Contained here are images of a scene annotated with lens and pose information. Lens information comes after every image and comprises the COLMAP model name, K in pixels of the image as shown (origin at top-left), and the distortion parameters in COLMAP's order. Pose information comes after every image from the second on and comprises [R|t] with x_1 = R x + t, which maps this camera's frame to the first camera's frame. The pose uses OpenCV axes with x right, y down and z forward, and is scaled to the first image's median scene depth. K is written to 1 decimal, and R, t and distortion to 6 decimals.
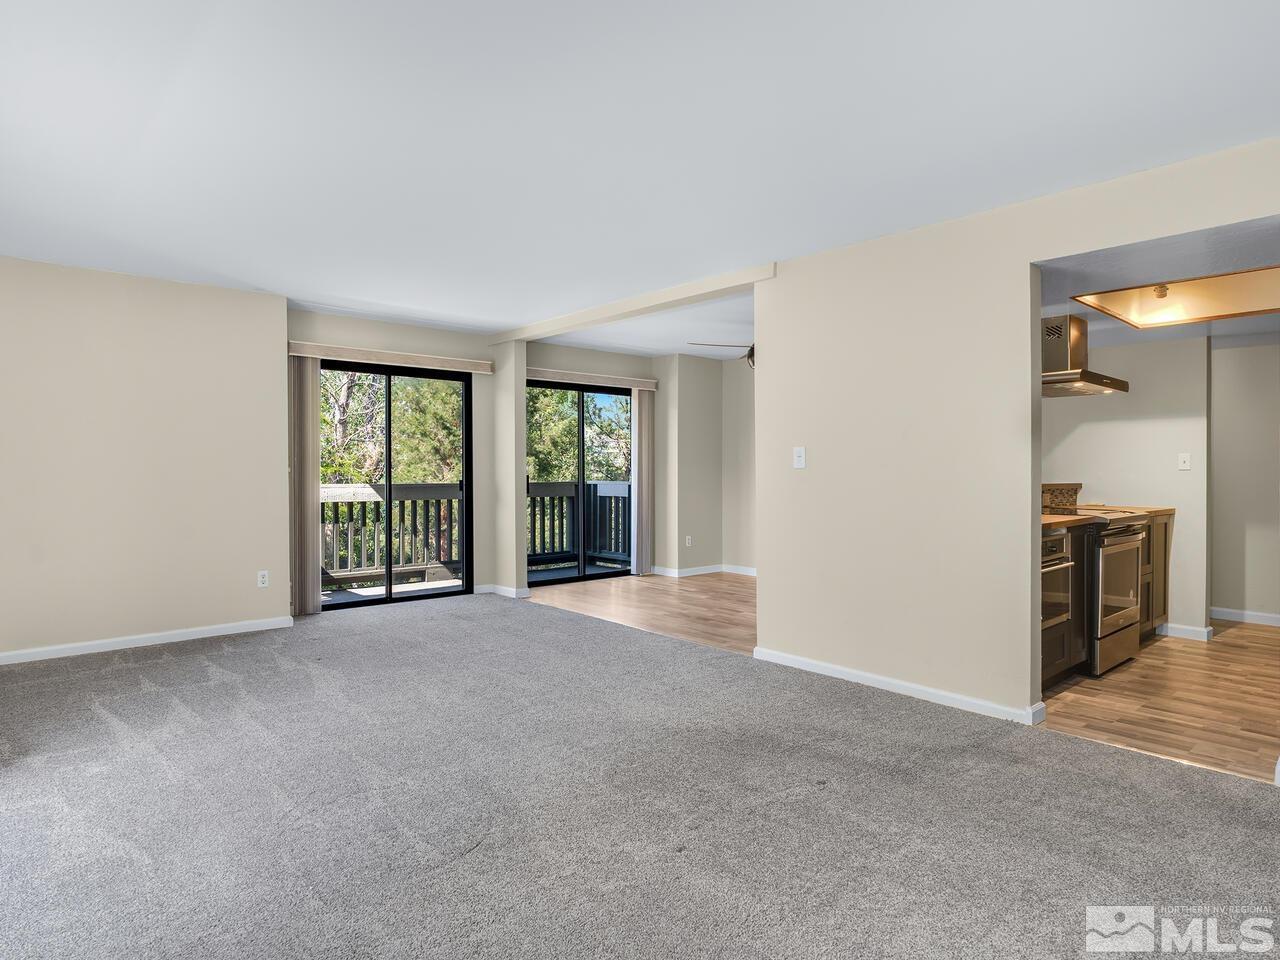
lens RADIAL K [[737.3, 0, 636.7], [0, 737.3, 481.5], [0, 0, 1]] dist [-0.003111, 0.000300]
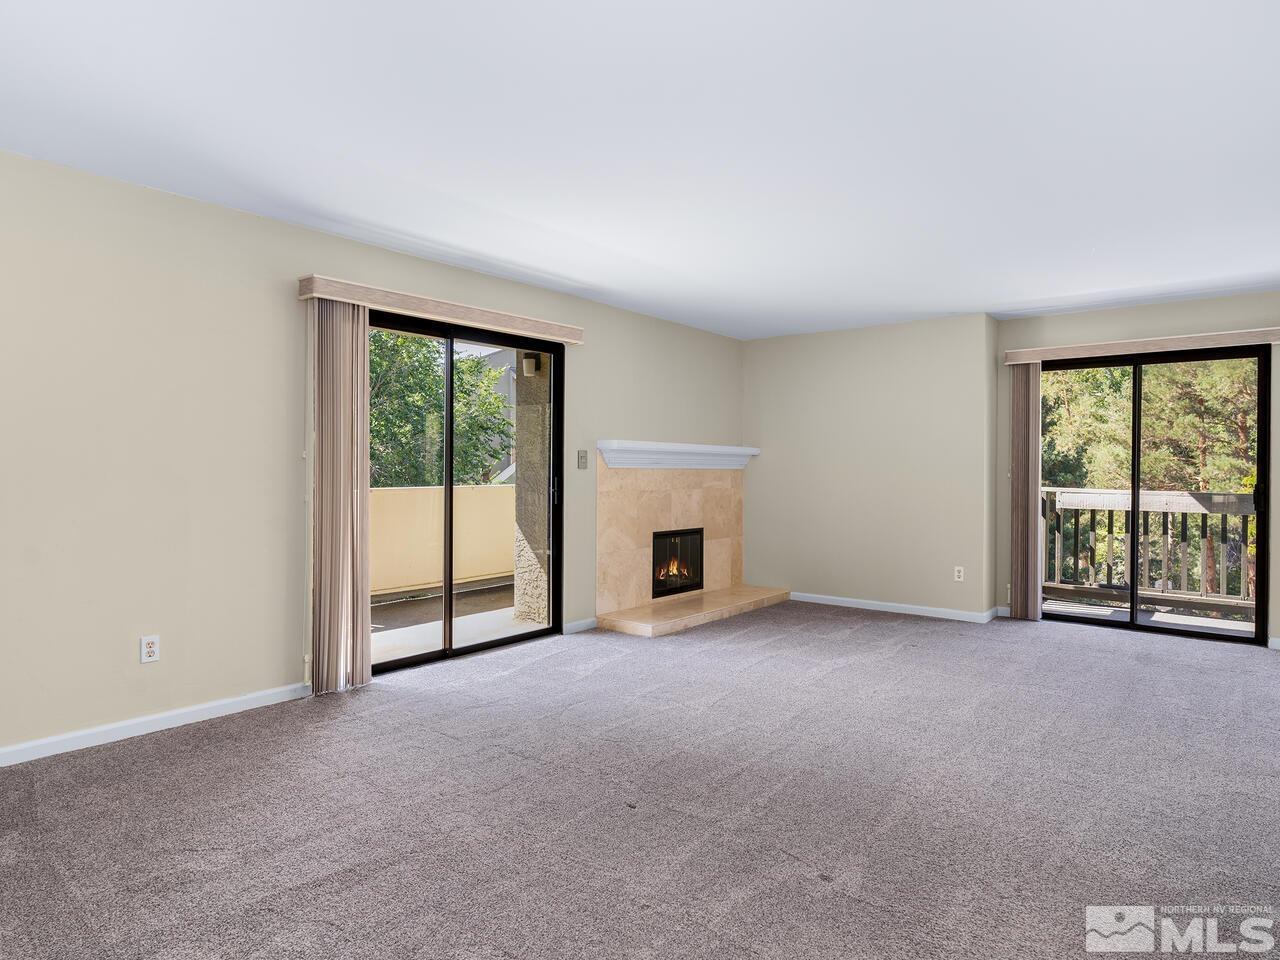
lens RADIAL K [[737.3, 0, 636.9], [0, 737.3, 476.4], [0, 0, 1]] dist [-0.003111, 0.000300]
pose [[0.163388, 0.006096, -0.986543, 0.432092], [-0.017990, 0.999833, 0.003199, -0.007471], [0.986398, 0.017225, 0.163470, 0.291605]]
